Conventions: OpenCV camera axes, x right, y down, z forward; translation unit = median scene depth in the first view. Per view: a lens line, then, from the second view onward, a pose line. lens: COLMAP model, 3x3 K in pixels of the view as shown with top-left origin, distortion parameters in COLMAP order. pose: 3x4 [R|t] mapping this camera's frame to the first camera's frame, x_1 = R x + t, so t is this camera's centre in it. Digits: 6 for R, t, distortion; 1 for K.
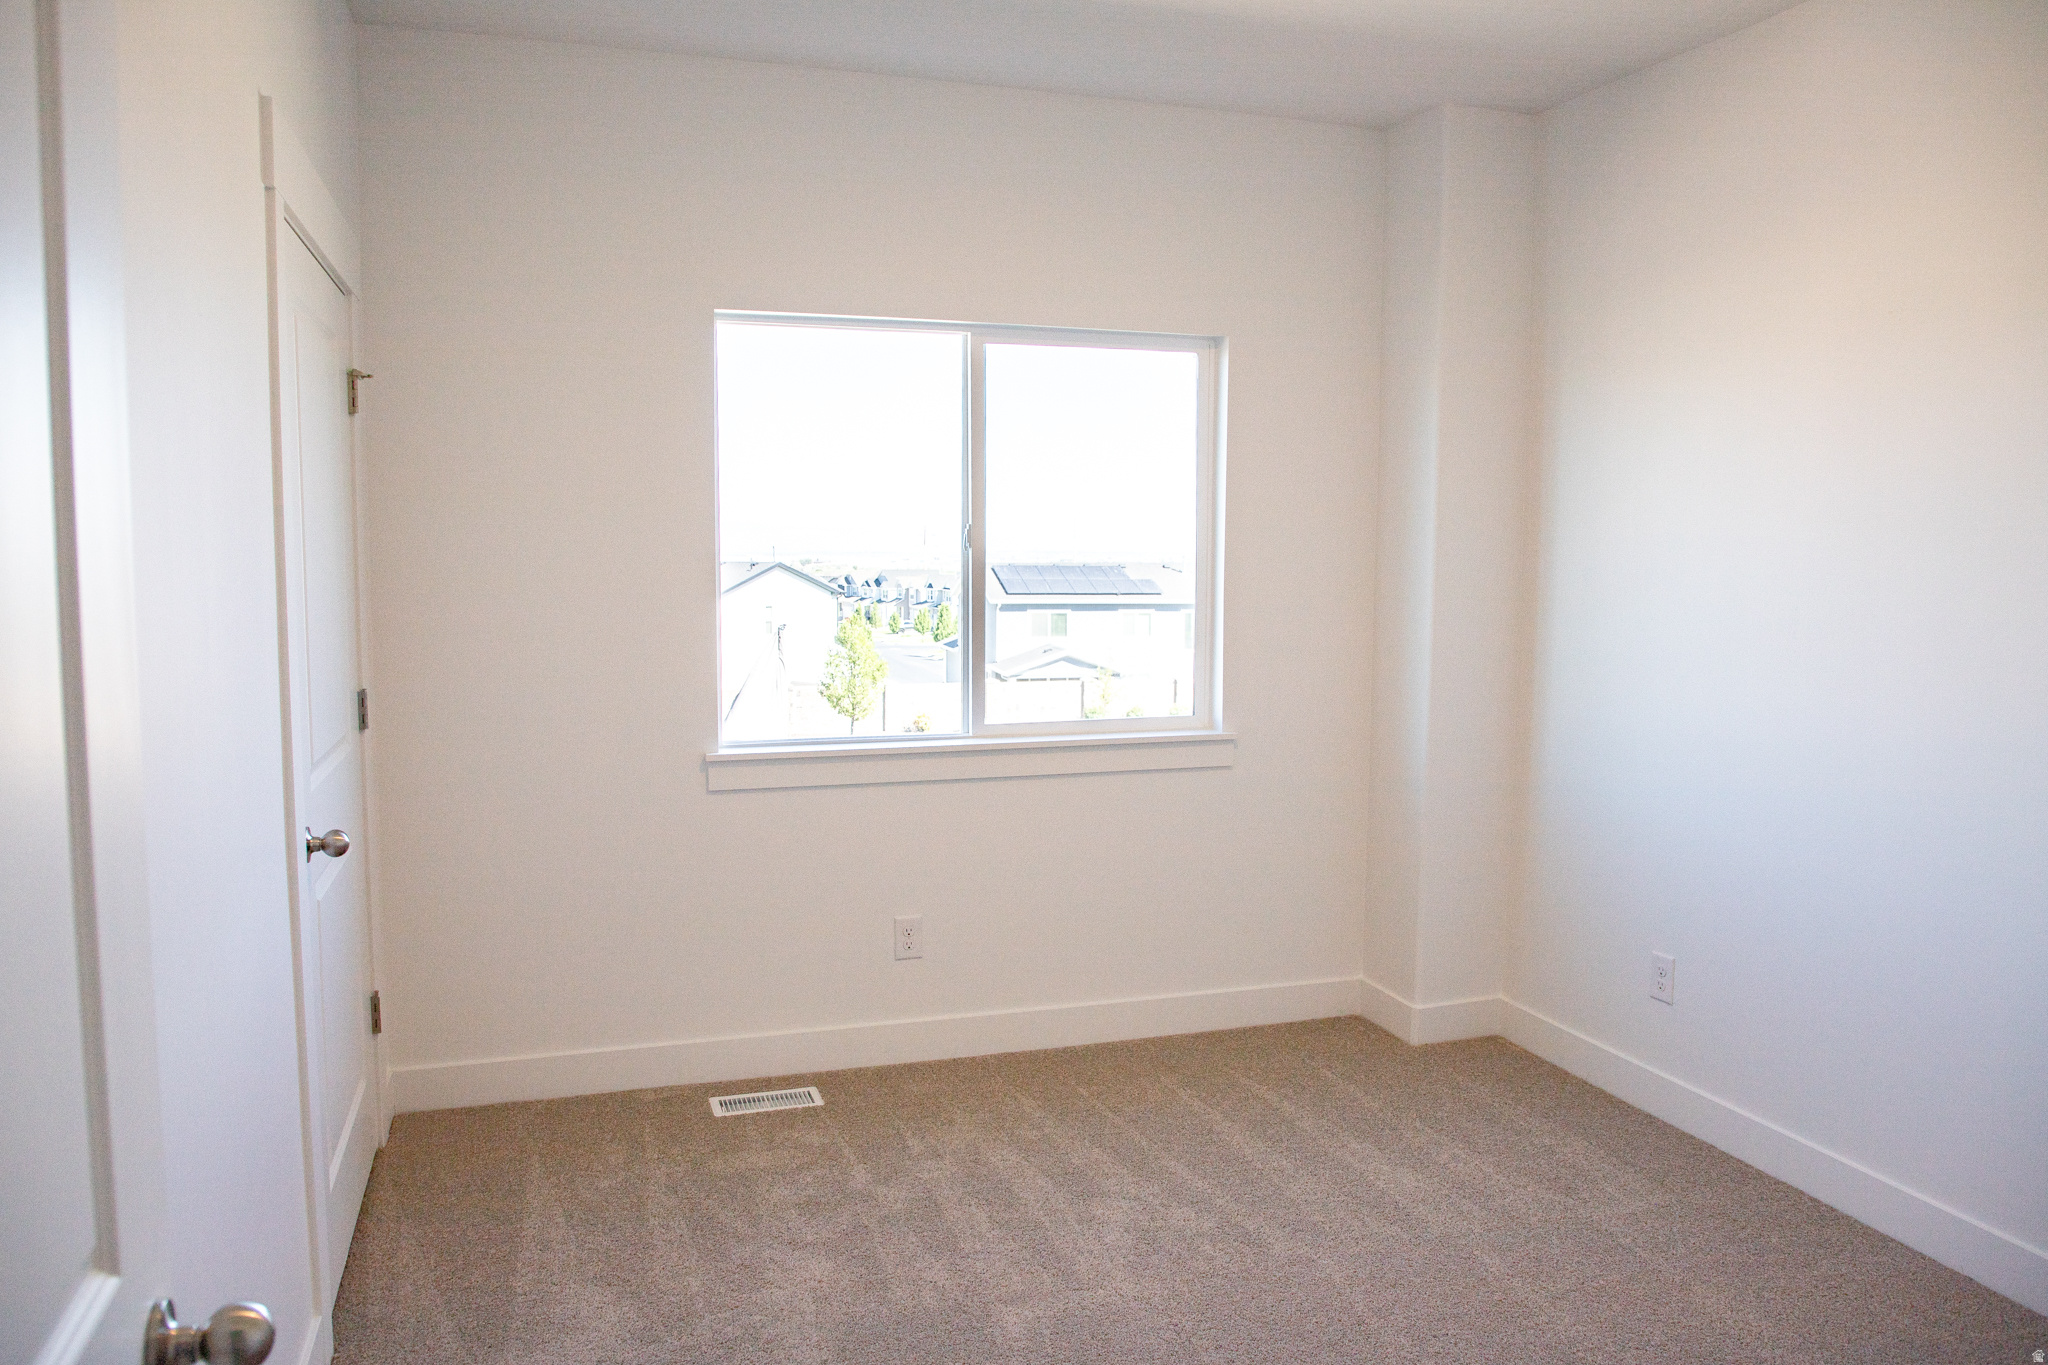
lens RADIAL K [[1435.3, 0, 1023.3], [0, 1435.3, 683.4], [0, 0, 1]] dist [-0.067876, 0.024838]
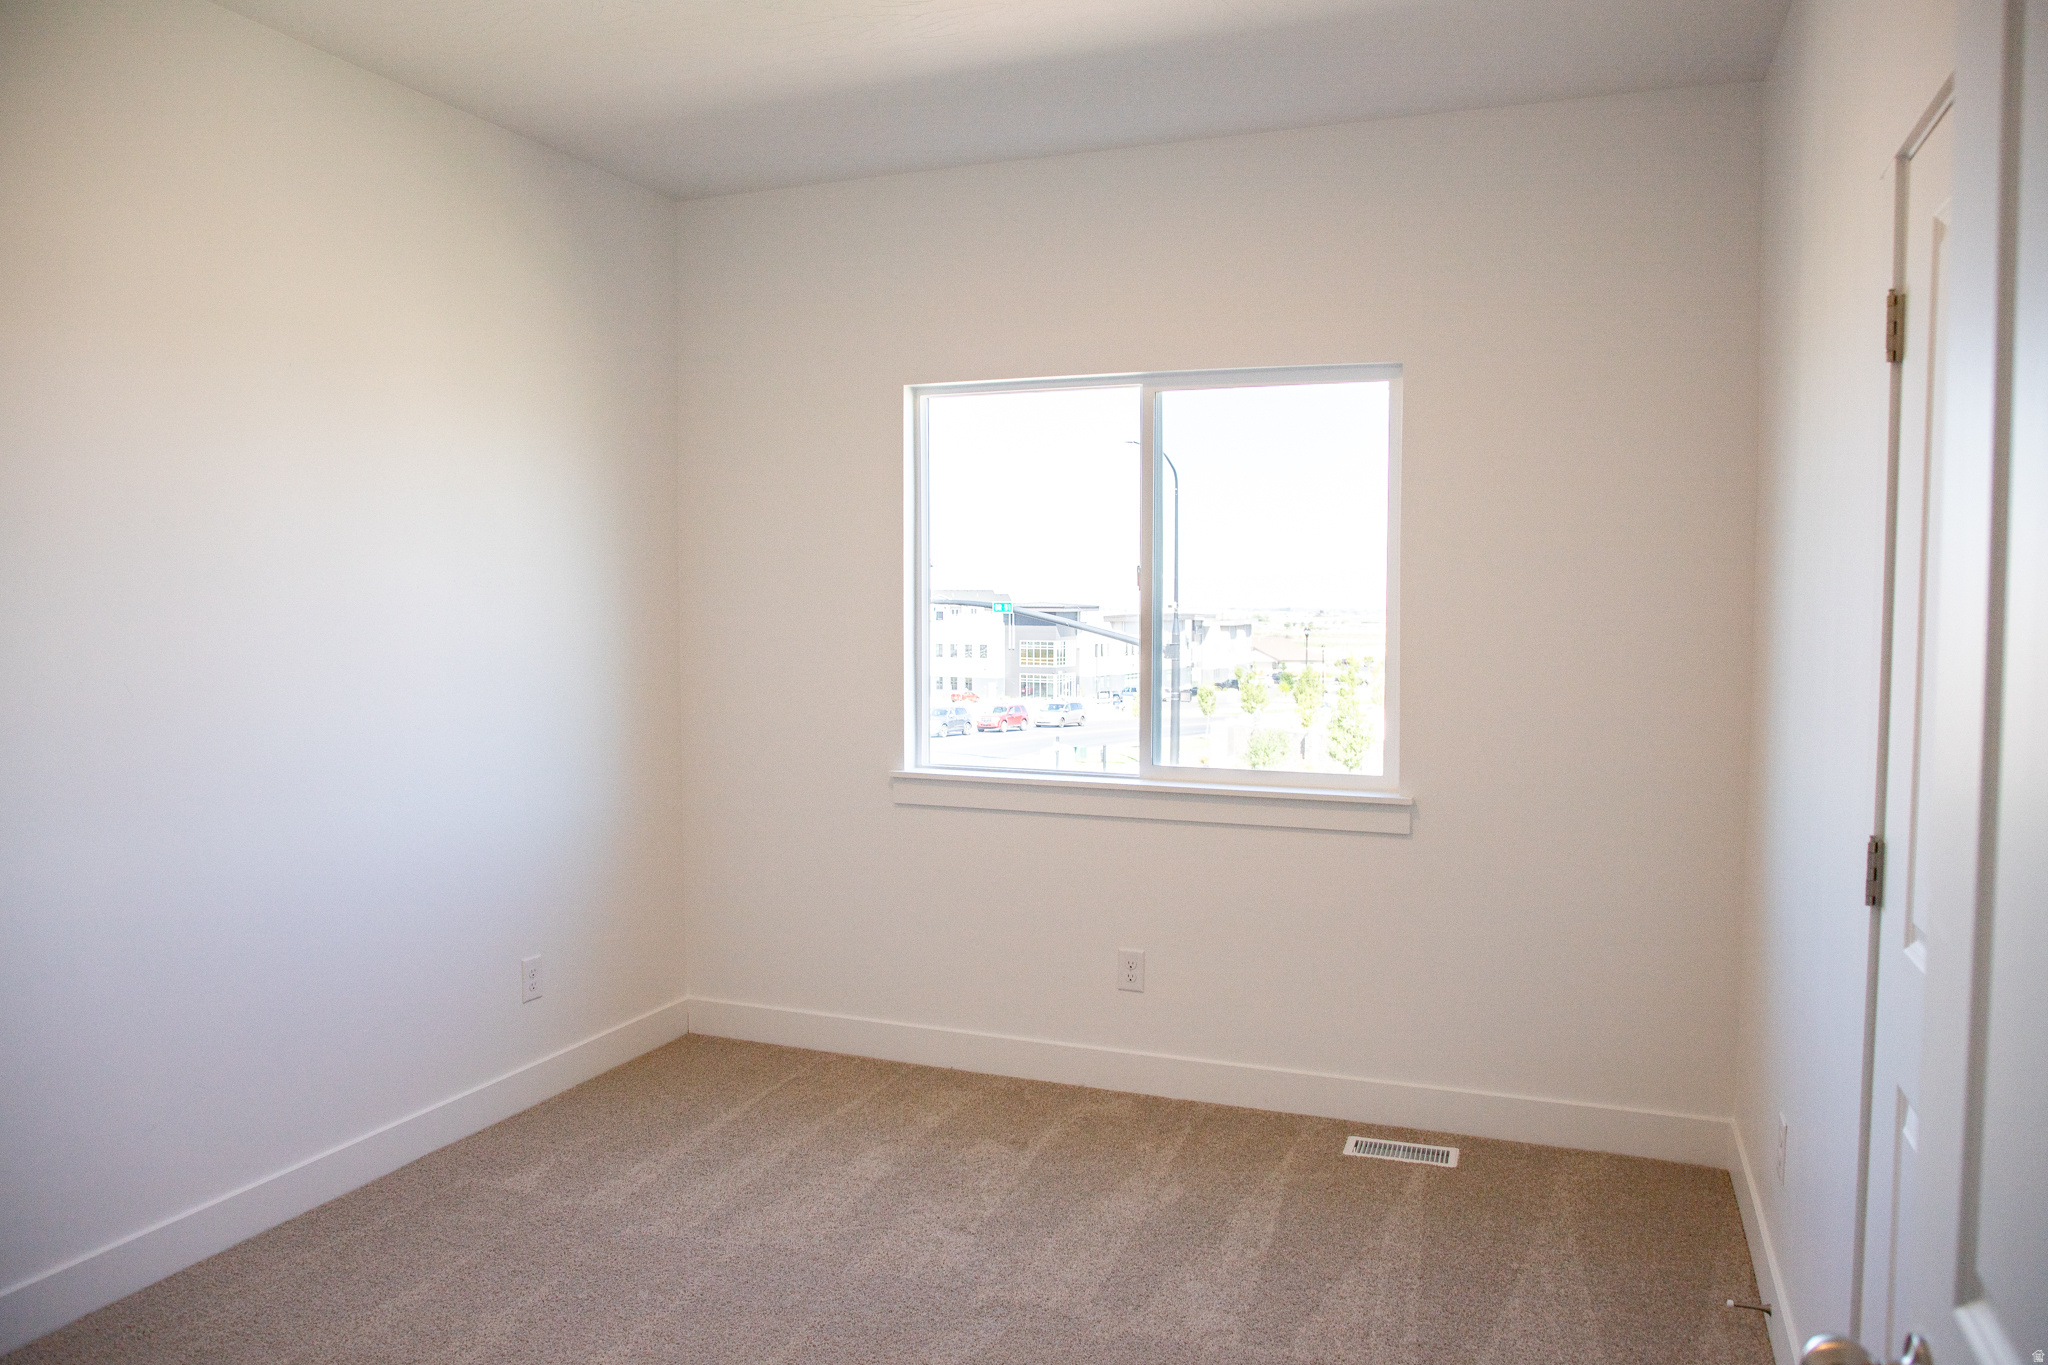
lens RADIAL K [[1435.3, 0, 1032.7], [0, 1435.3, 680.0], [0, 0, 1]] dist [-0.067876, 0.024838]
pose [[0.782046, 0.037412, -0.622096, 0.530580], [-0.055911, 0.998383, -0.010245, -0.017371], [0.620707, 0.042794, 0.782874, 0.149584]]
